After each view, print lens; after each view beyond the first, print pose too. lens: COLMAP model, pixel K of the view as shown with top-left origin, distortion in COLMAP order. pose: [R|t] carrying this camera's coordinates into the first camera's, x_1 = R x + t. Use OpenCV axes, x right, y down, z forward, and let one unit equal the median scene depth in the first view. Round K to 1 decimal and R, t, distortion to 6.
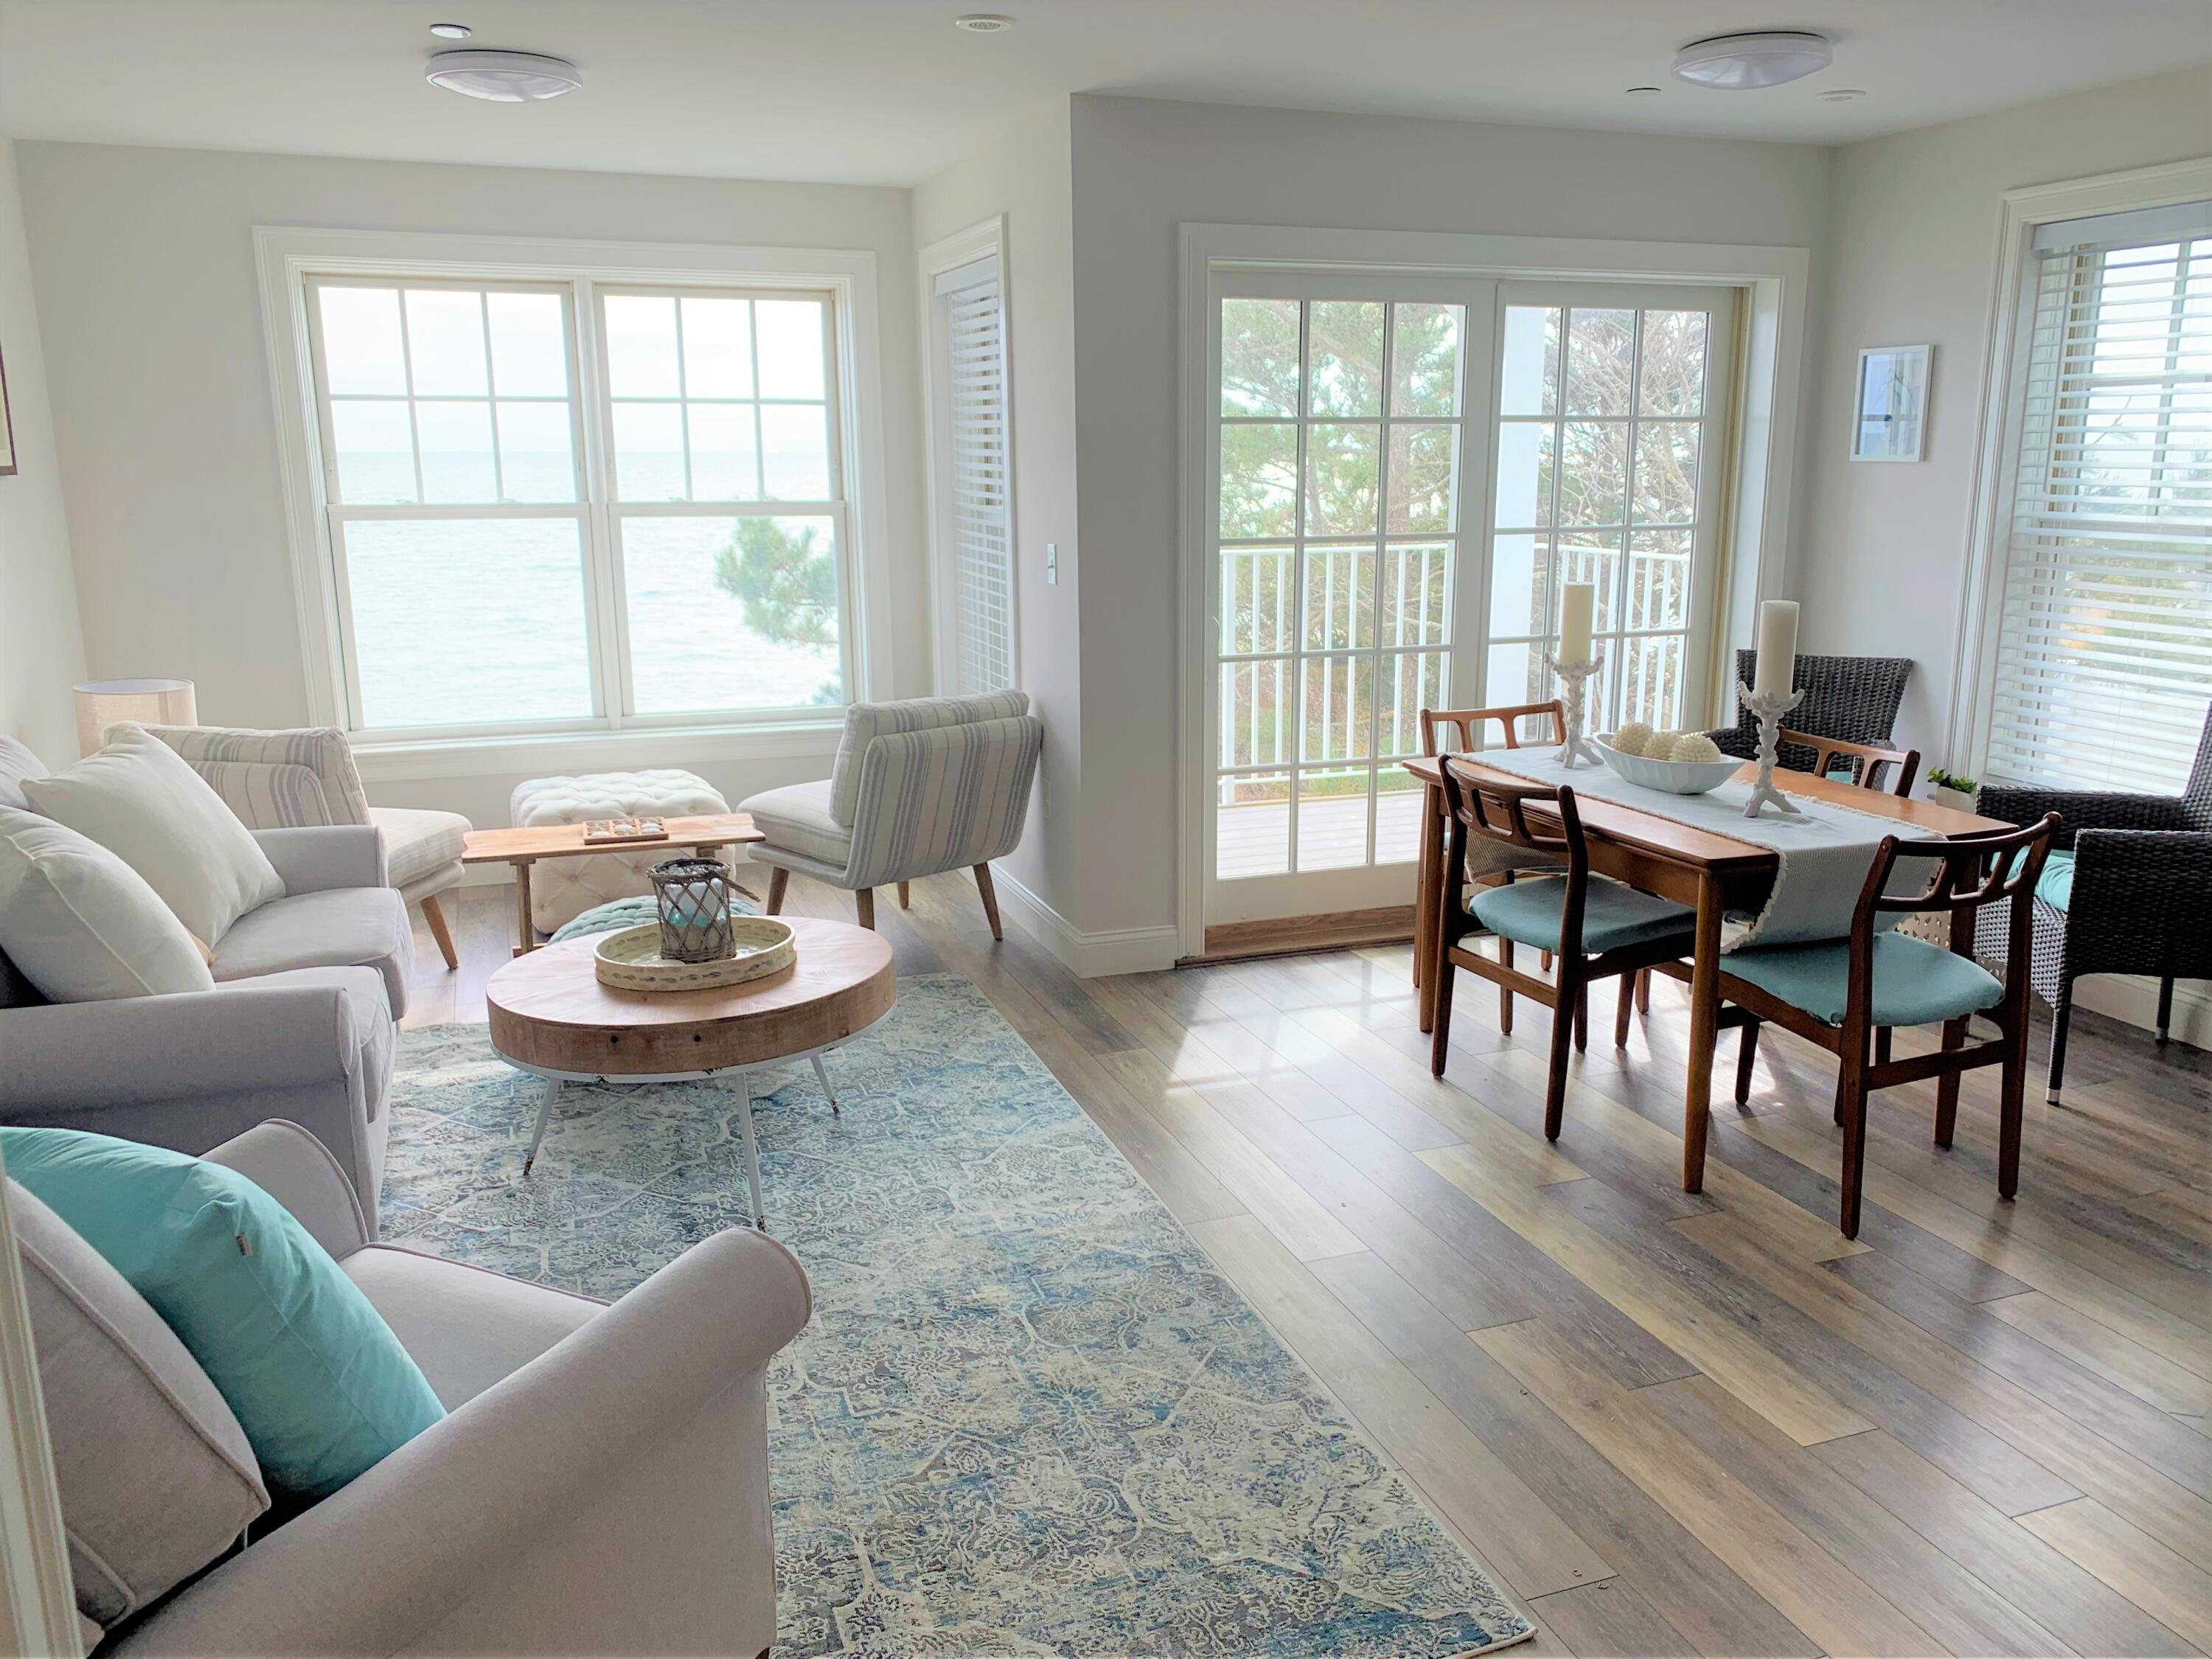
lens RADIAL K [[1733.1, 0, 1143.5], [0, 1733.1, 819.2], [0, 0, 1]] dist [0.119817, -0.212402]
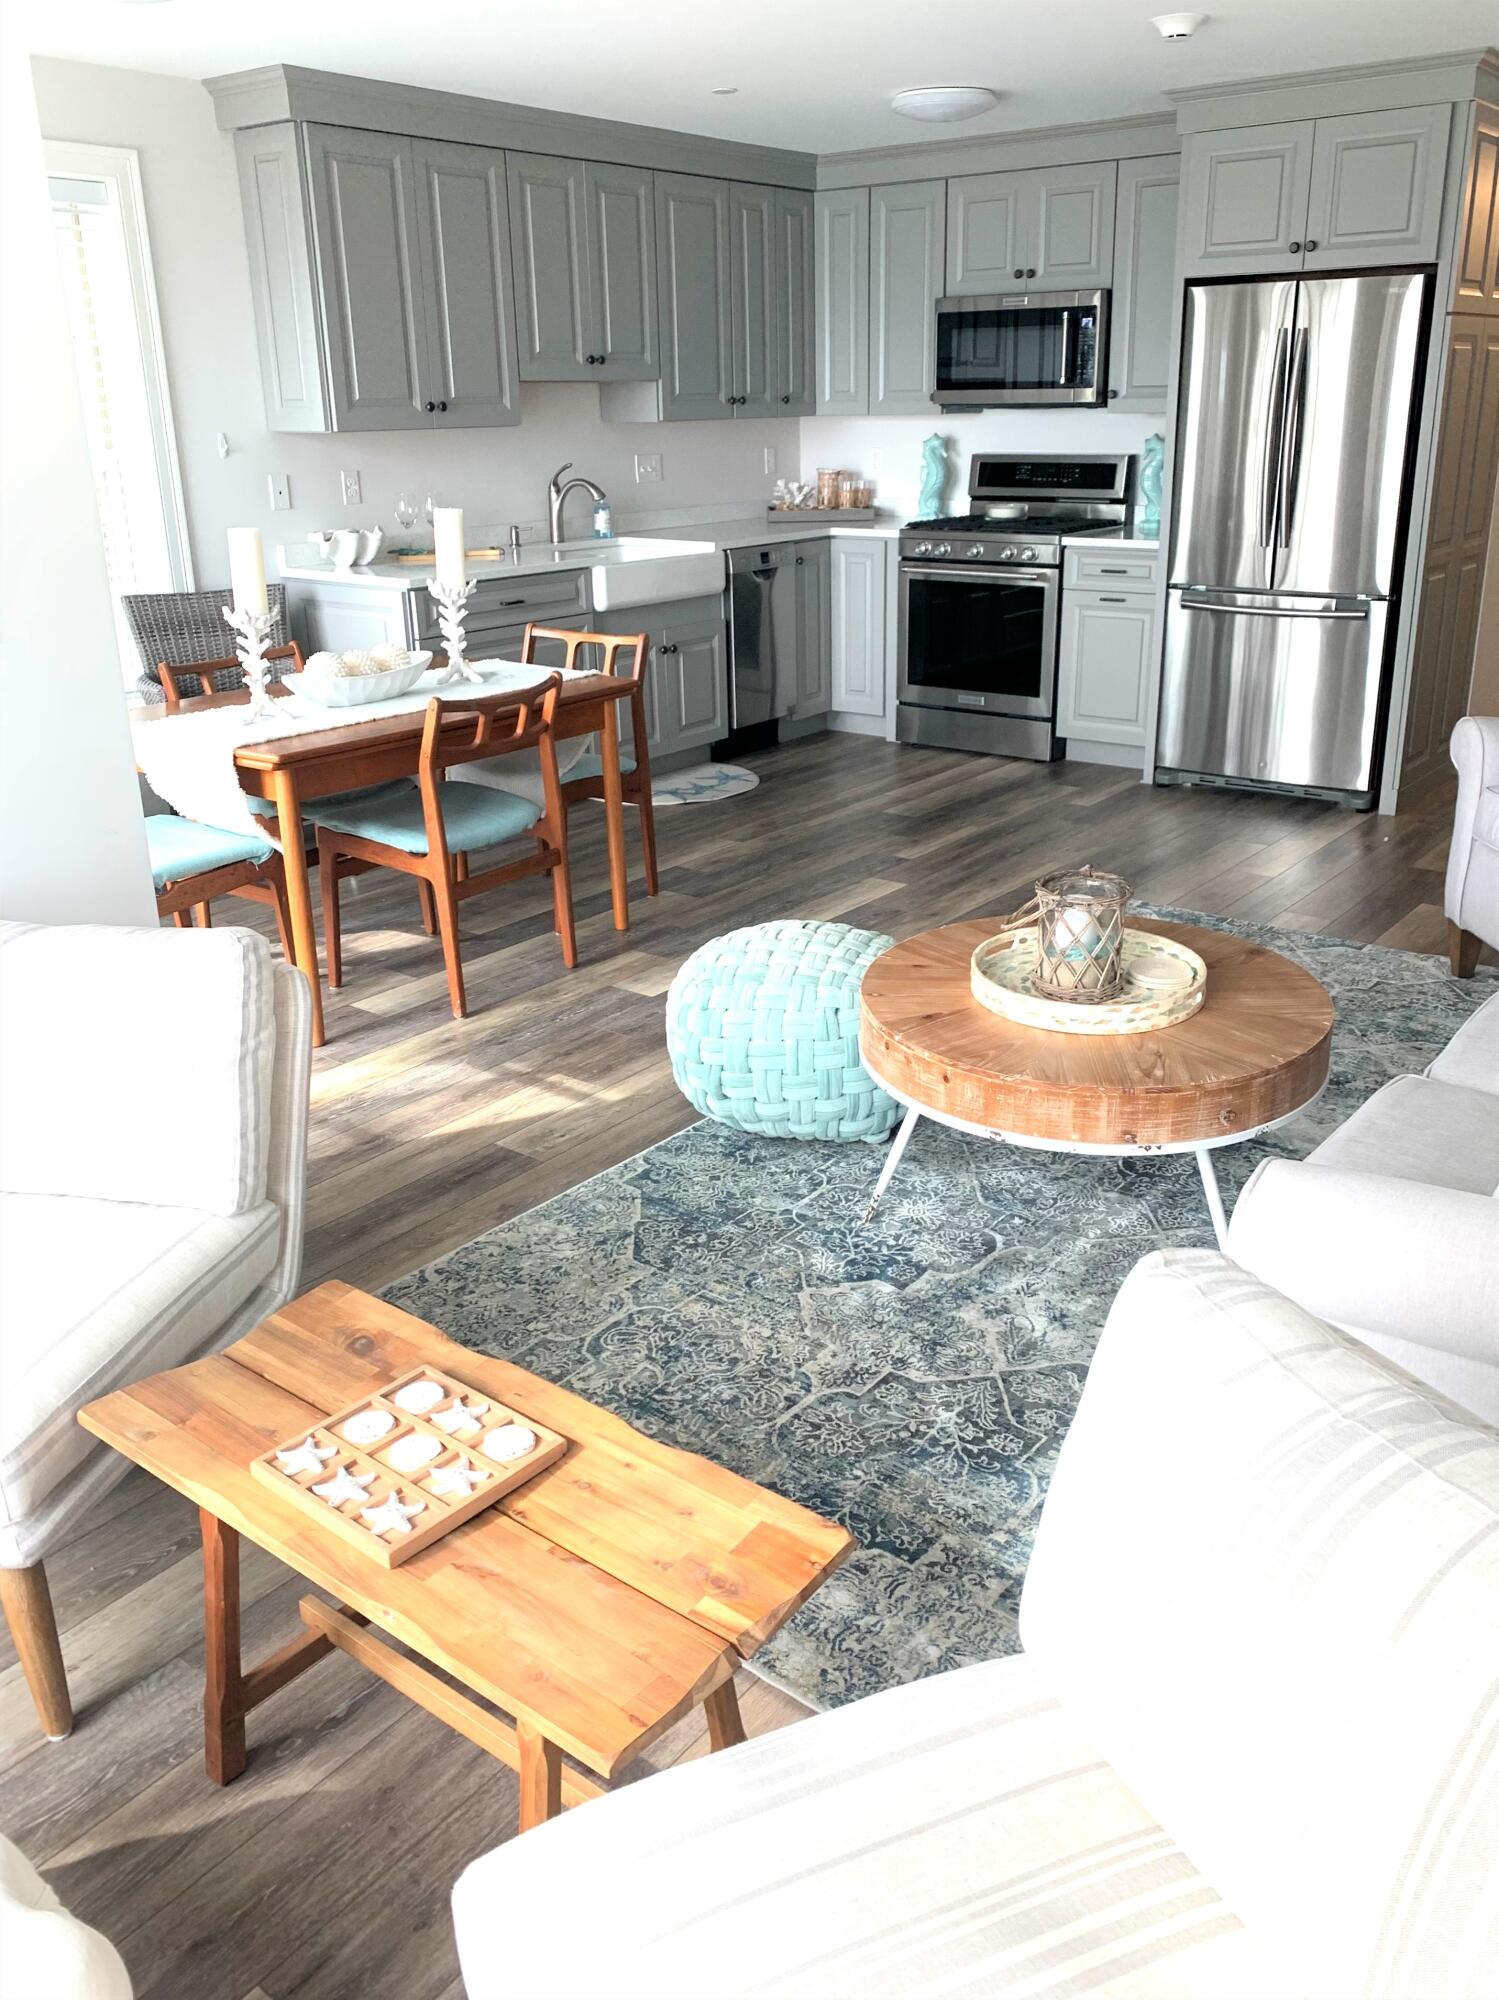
lens RADIAL K [[1529.1, 0, 749.5], [0, 1529.1, 1000.0], [0, 0, 1]] dist [0.097623, -0.204363]
pose [[-0.508983, -0.300359, 0.806673, -0.810369], [0.199871, 0.870292, 0.450159, -0.294733], [-0.837250, 0.390354, -0.382931, 1.507479]]
